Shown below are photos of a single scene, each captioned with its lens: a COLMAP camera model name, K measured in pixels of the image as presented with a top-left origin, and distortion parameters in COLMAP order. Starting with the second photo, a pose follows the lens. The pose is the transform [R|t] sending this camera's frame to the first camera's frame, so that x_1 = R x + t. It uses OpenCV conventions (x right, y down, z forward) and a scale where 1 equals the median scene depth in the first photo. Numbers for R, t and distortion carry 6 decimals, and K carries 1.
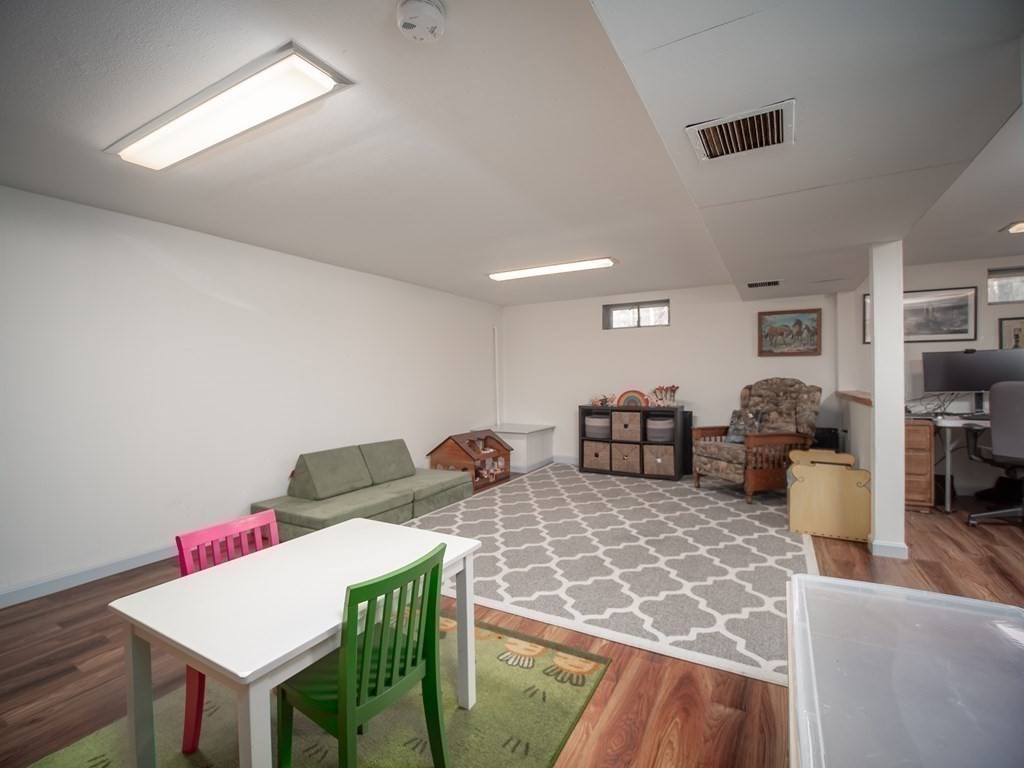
lens RADIAL K [[468.3, 0, 506.6], [0, 468.3, 381.5], [0, 0, 1]] dist [-0.018695, -0.001182]
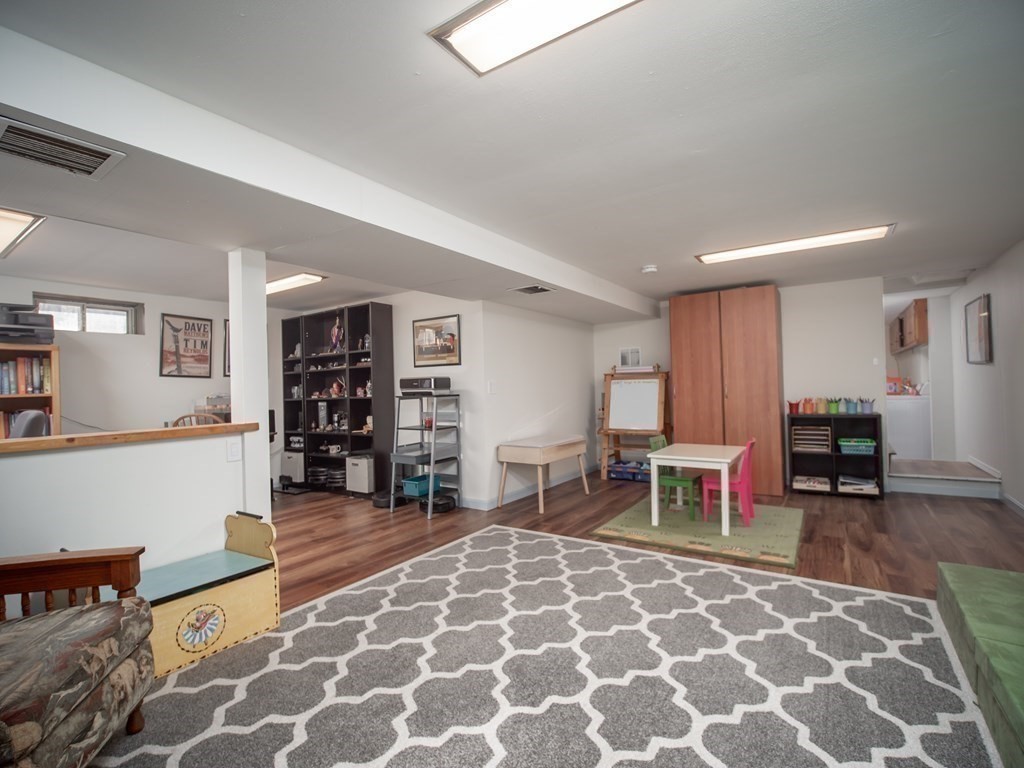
lens RADIAL K [[480.5, 0, 503.2], [0, 480.5, 383.5], [0, 0, 1]] dist [-0.020327, -0.000370]
pose [[-0.995637, 0.038733, 0.084898, 0.175661], [0.038824, 0.999246, -0.000571, -0.013449], [-0.084856, 0.002728, -0.996389, 1.368872]]
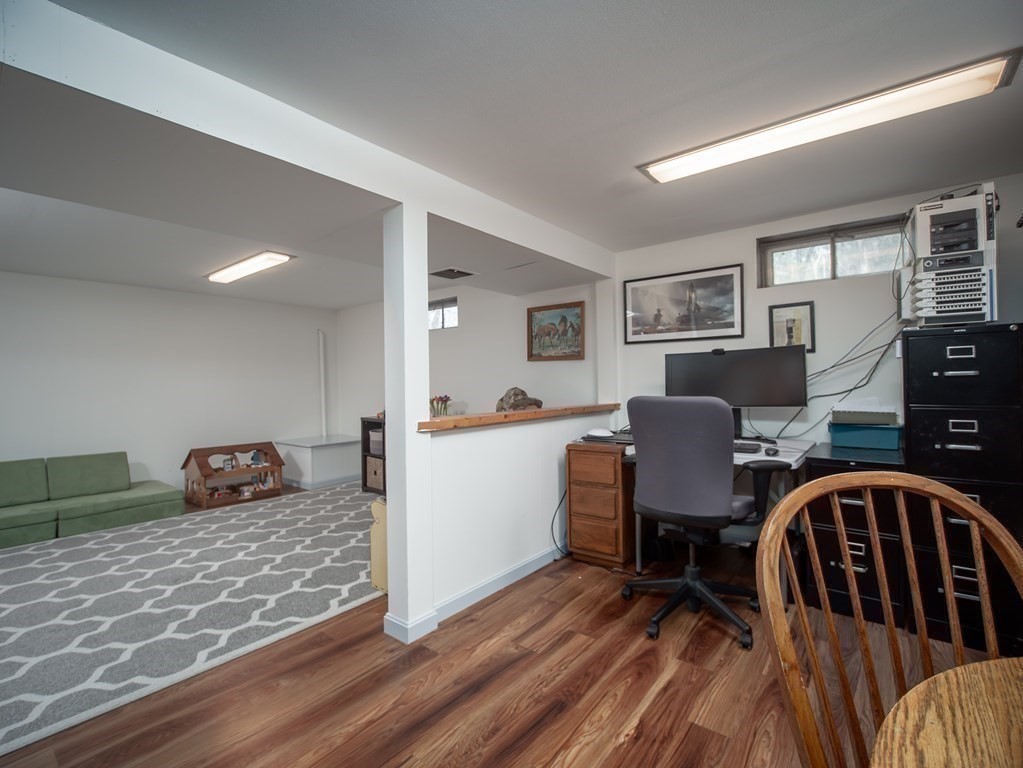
lens RADIAL K [[469.3, 0, 503.9], [0, 469.3, 379.8], [0, 0, 1]] dist [-0.017792, -0.000736]
pose [[0.986748, -0.004744, -0.162190, 0.791664], [0.002782, 0.999920, -0.012324, -0.013300], [0.162236, 0.011710, 0.986683, 0.206824]]
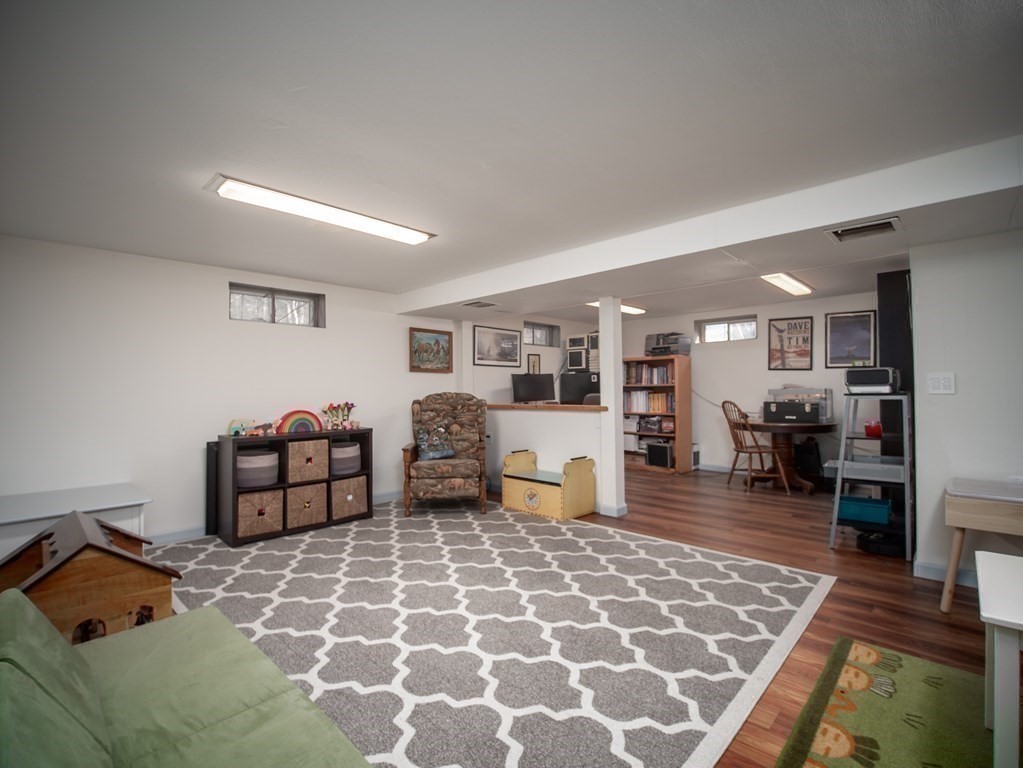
lens RADIAL K [[478.0, 0, 510.0], [0, 478.0, 380.6], [0, 0, 1]] dist [-0.016902, -0.000737]
pose [[0.237321, 0.025159, 0.971105, -0.503219], [0.015072, 0.999449, -0.029577, -0.000711], [-0.971314, 0.021655, 0.236811, 0.687695]]
